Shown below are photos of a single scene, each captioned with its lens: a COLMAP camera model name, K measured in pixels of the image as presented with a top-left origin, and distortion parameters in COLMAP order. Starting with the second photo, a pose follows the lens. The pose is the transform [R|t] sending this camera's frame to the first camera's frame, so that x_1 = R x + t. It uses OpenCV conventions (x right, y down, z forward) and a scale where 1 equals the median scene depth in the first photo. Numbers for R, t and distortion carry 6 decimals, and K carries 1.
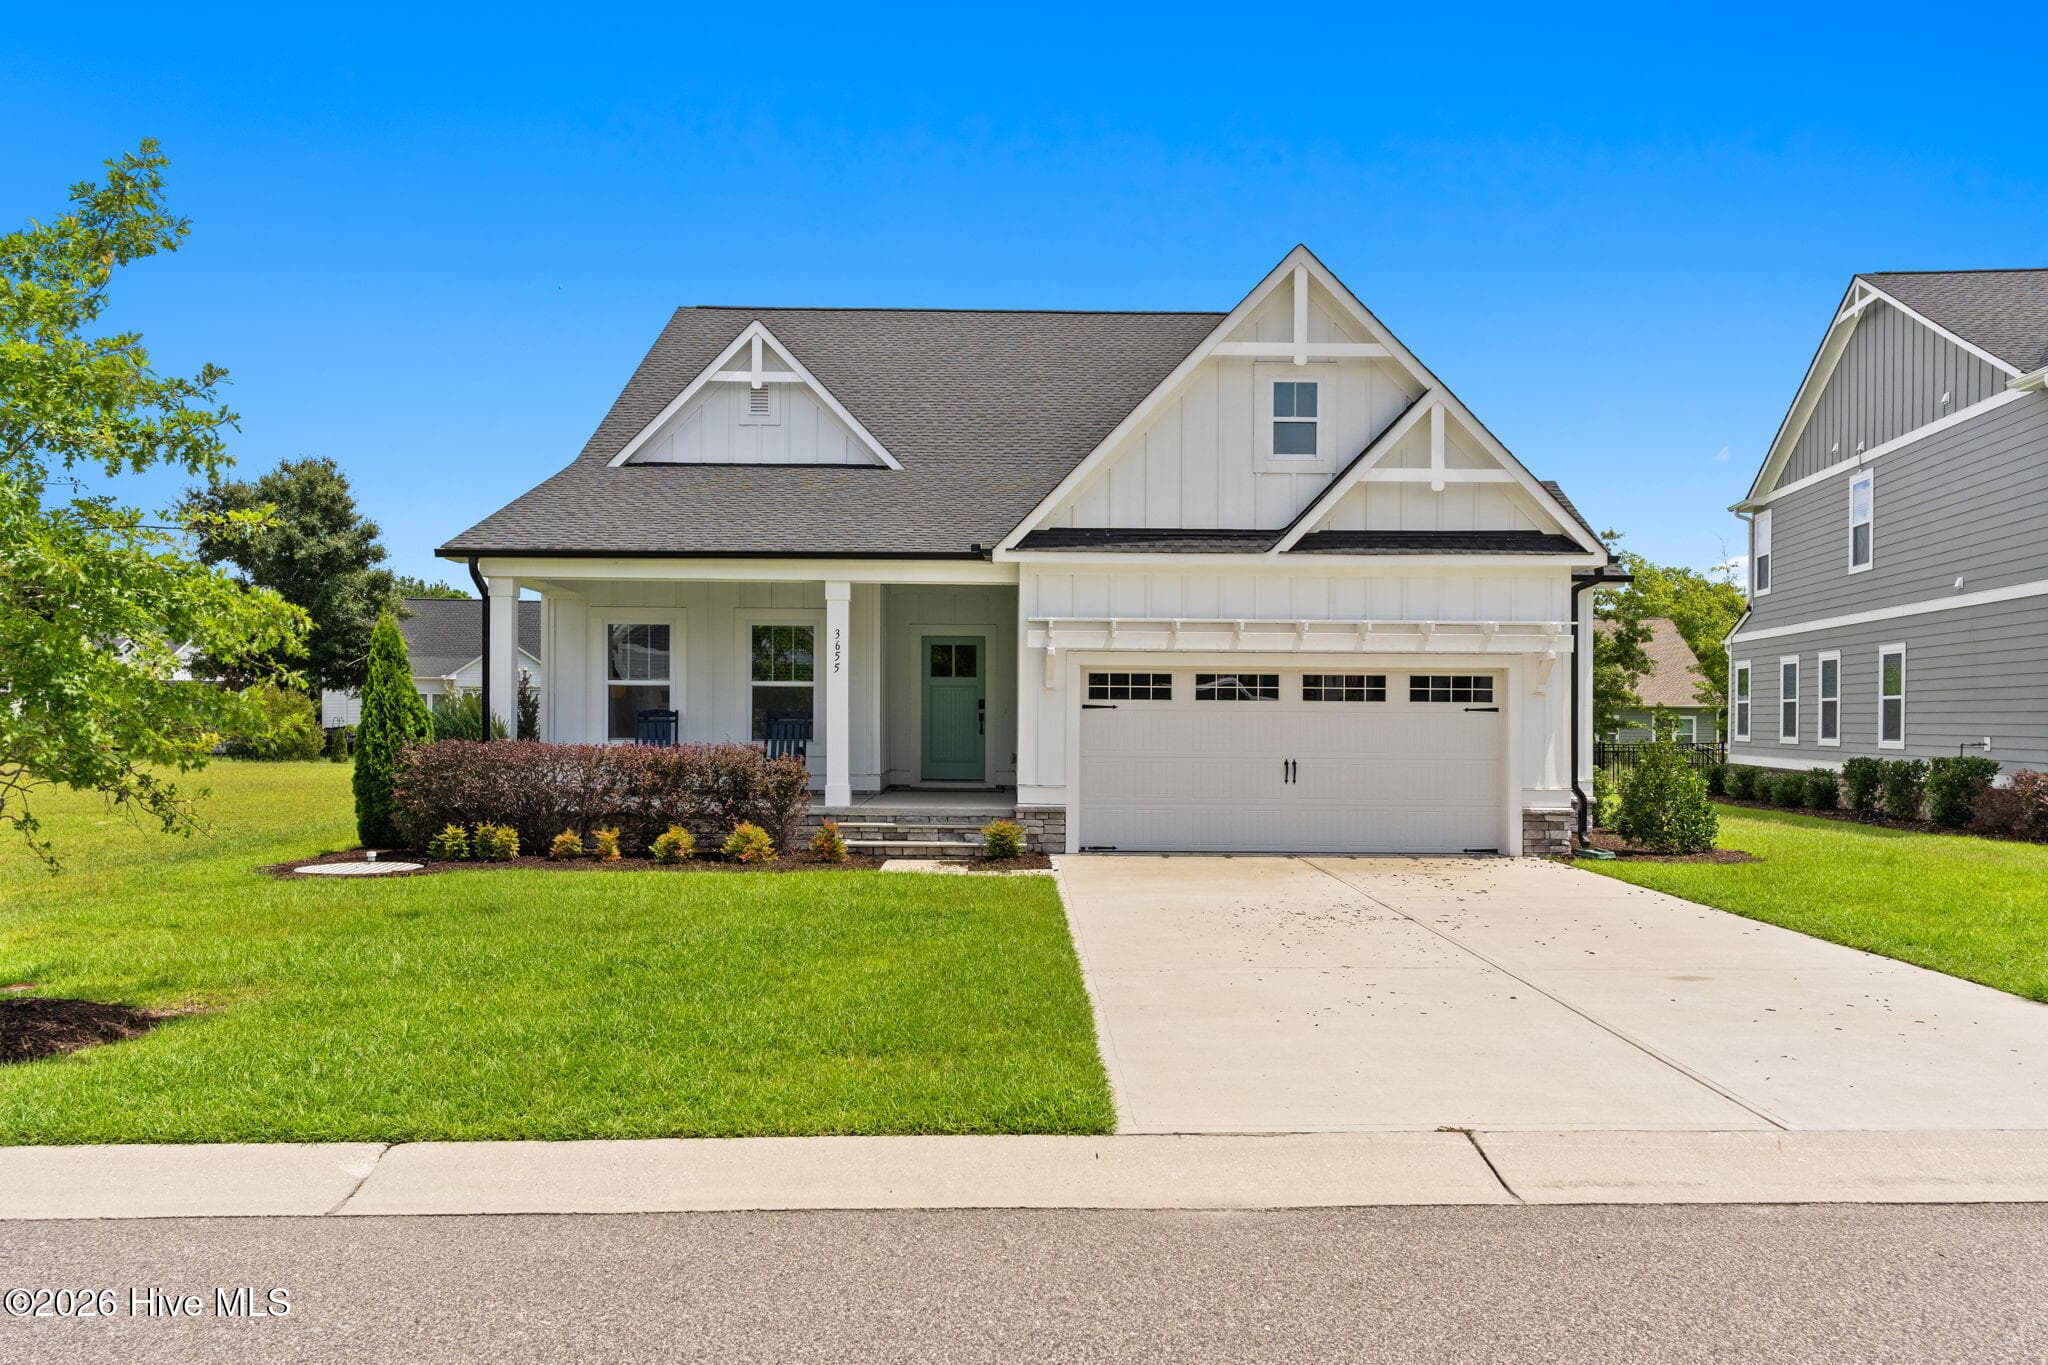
lens RADIAL K [[1672.2, 0, 1022.3], [0, 1672.2, 755.3], [0, 0, 1]] dist [0.008051, -0.007985]
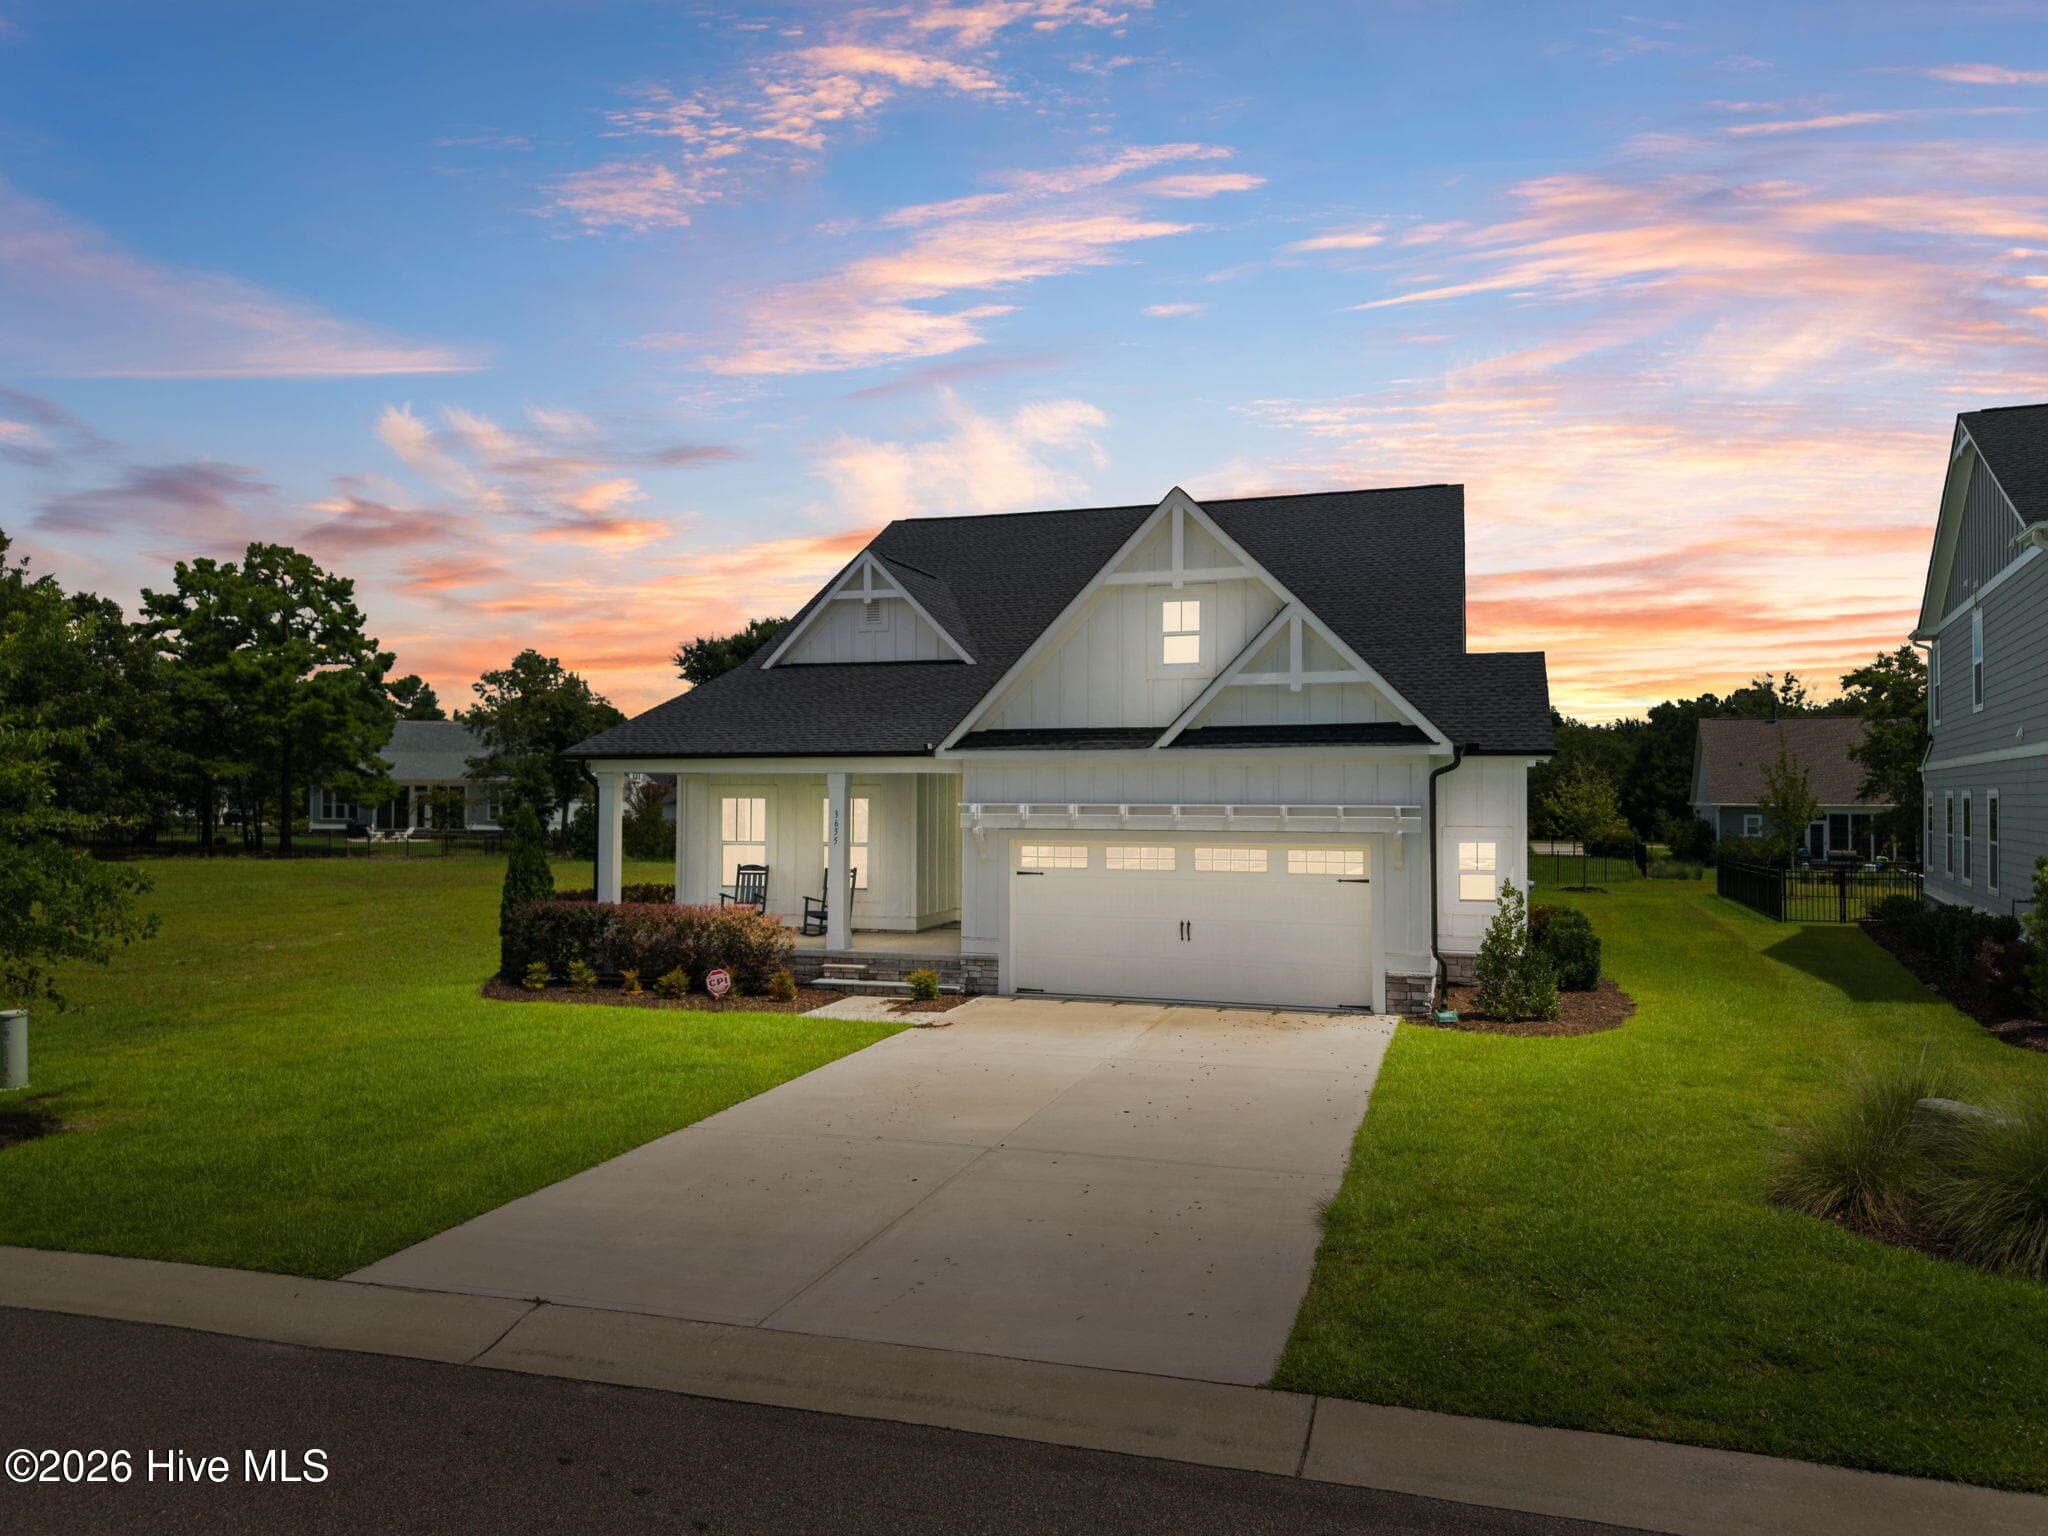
lens RADIAL K [[1490.9, 0, 1024.0], [0, 1490.9, 768.0], [0, 0, 1]] dist [0.017124, -0.003823]
pose [[0.942151, -0.010556, -0.335021, 0.407746], [-0.001202, 0.999391, -0.034868, -0.068673], [0.335185, 0.033253, 0.941565, -0.023956]]
